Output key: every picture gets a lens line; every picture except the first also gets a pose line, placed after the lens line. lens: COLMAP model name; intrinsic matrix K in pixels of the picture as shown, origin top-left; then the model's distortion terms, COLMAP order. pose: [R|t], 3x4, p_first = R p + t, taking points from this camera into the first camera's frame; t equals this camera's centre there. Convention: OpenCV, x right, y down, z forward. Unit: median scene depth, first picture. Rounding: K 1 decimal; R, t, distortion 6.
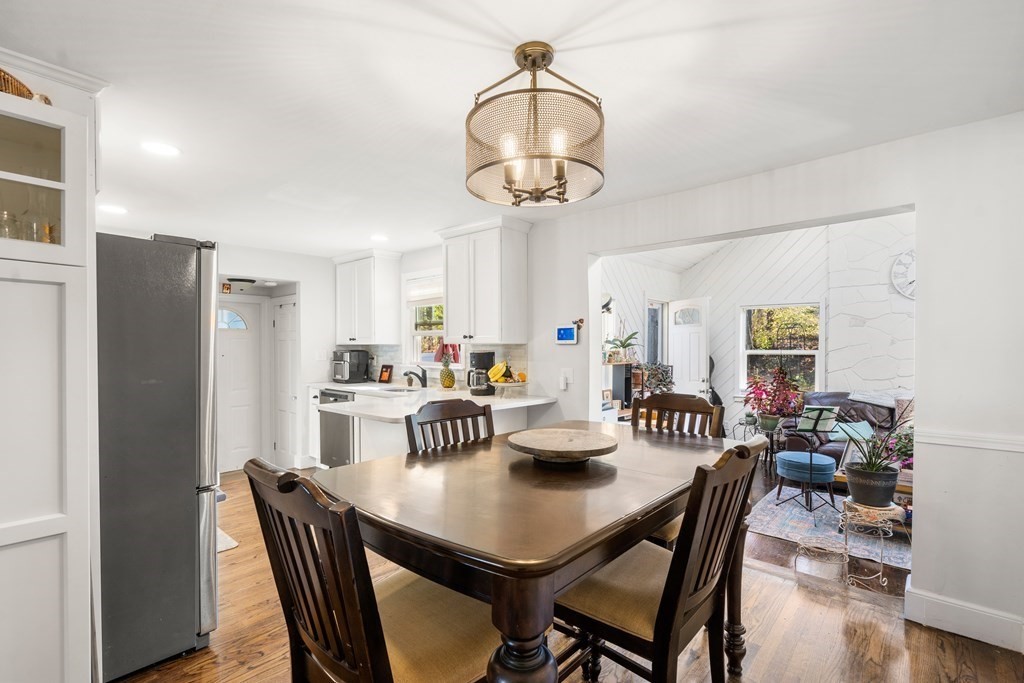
lens RADIAL K [[477.1, 0, 510.7], [0, 477.1, 351.9], [0, 0, 1]] dist [-0.010680, 0.006747]
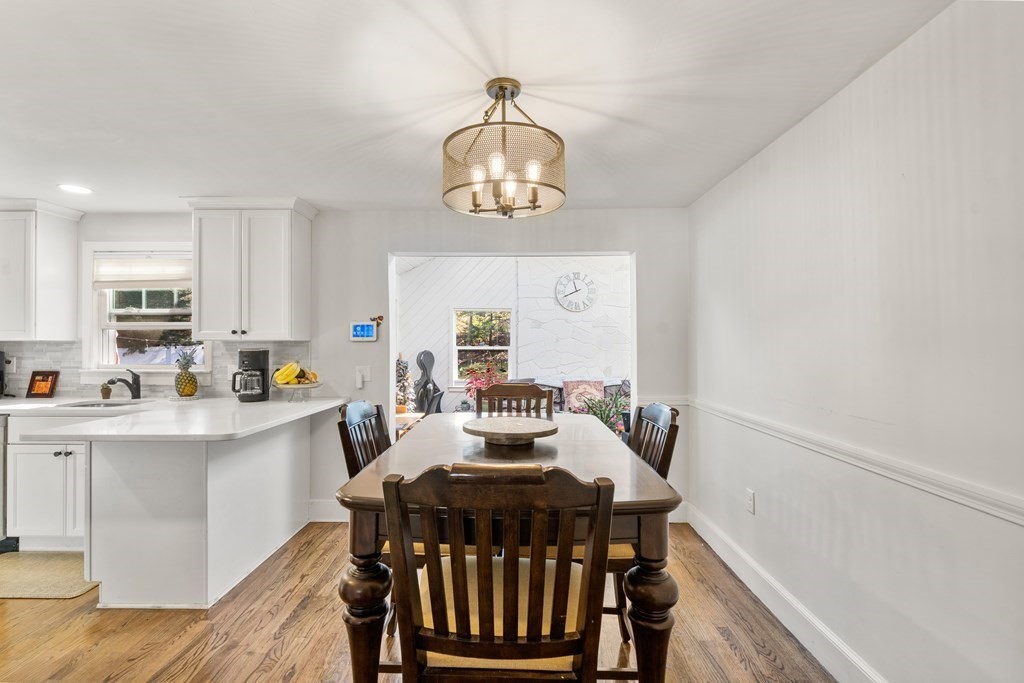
lens RADIAL K [[477.1, 0, 510.4], [0, 477.1, 334.7], [0, 0, 1]] dist [-0.010680, 0.006747]
pose [[0.751817, 0.011254, 0.659275, -0.227197], [0.007886, 0.999629, -0.026057, -0.001364], [-0.659324, 0.024789, 0.751450, 0.050594]]
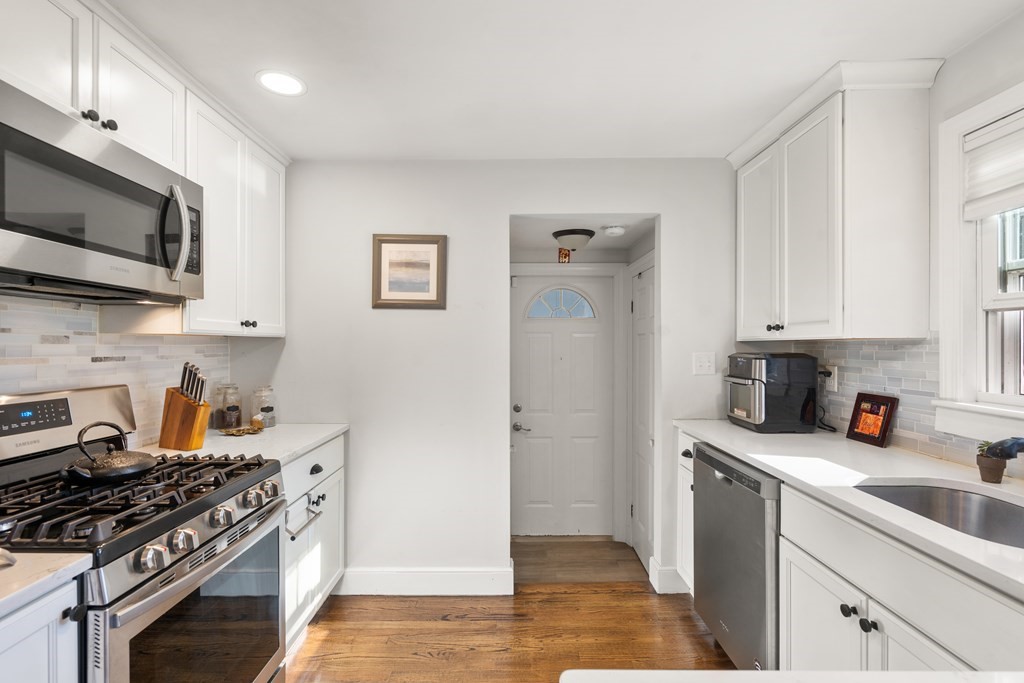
lens RADIAL K [[477.1, 0, 506.6], [0, 477.1, 349.5], [0, 0, 1]] dist [-0.010680, 0.006747]
pose [[0.673012, 0.006134, -0.739606, -0.196041], [-0.004376, 0.999981, 0.004312, -0.008449], [0.739619, 0.000334, 0.673026, 0.587914]]
